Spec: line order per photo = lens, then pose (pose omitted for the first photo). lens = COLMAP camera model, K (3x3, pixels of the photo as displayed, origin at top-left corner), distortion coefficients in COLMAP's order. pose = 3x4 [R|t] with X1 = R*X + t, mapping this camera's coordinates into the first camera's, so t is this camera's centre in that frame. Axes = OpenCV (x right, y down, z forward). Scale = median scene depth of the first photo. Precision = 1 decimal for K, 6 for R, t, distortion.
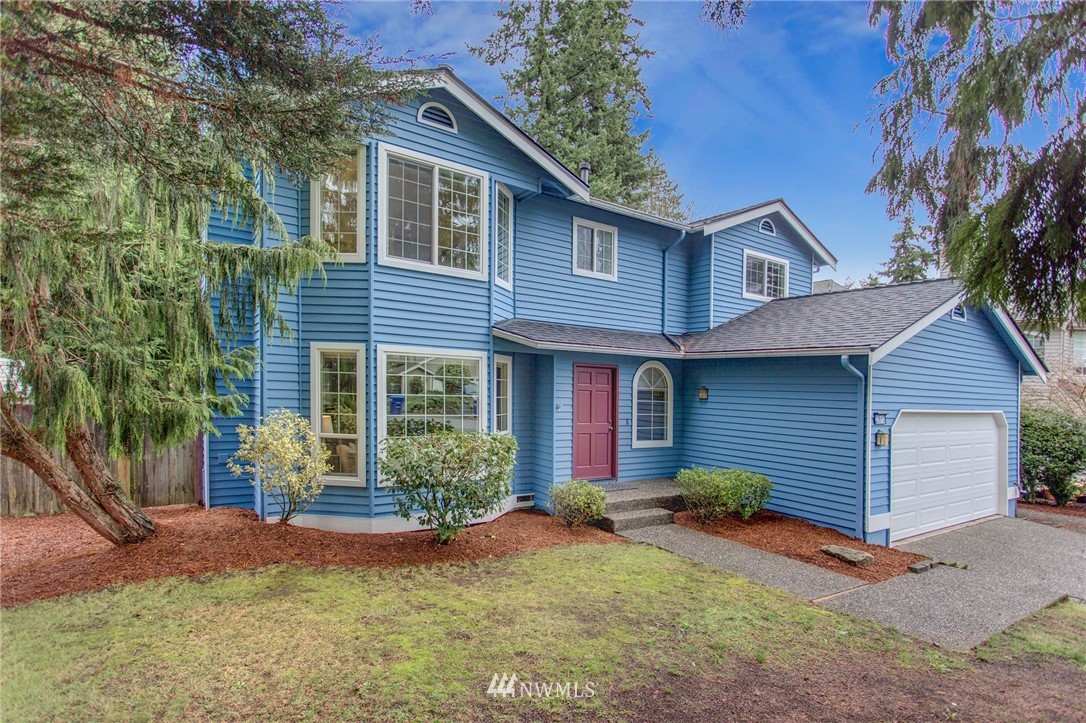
lens RADIAL K [[549.4, 0, 543.1], [0, 549.4, 388.8], [0, 0, 1]] dist [0.000958, 0.000619]
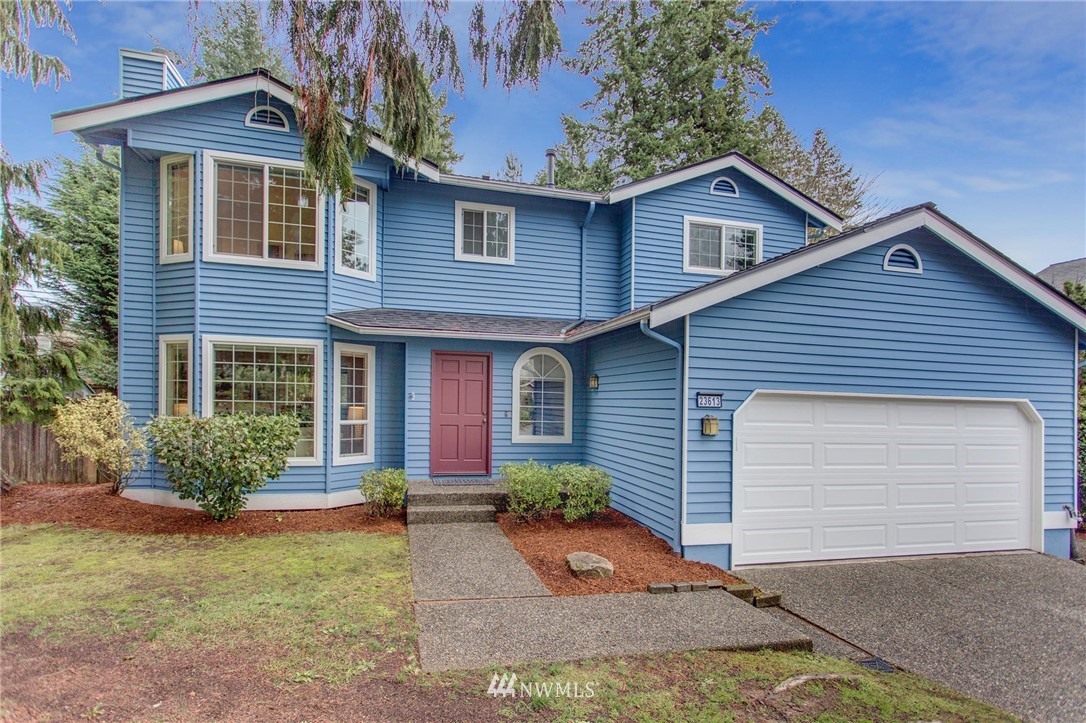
lens RADIAL K [[553.8, 0, 544.3], [0, 553.8, 393.4], [0, 0, 1]] dist [0.000694, 0.001599]
pose [[0.943239, -0.014663, -0.331790, 0.615106], [0.005426, 0.999572, -0.028751, 0.062326], [0.332070, 0.025319, 0.942915, 0.173488]]
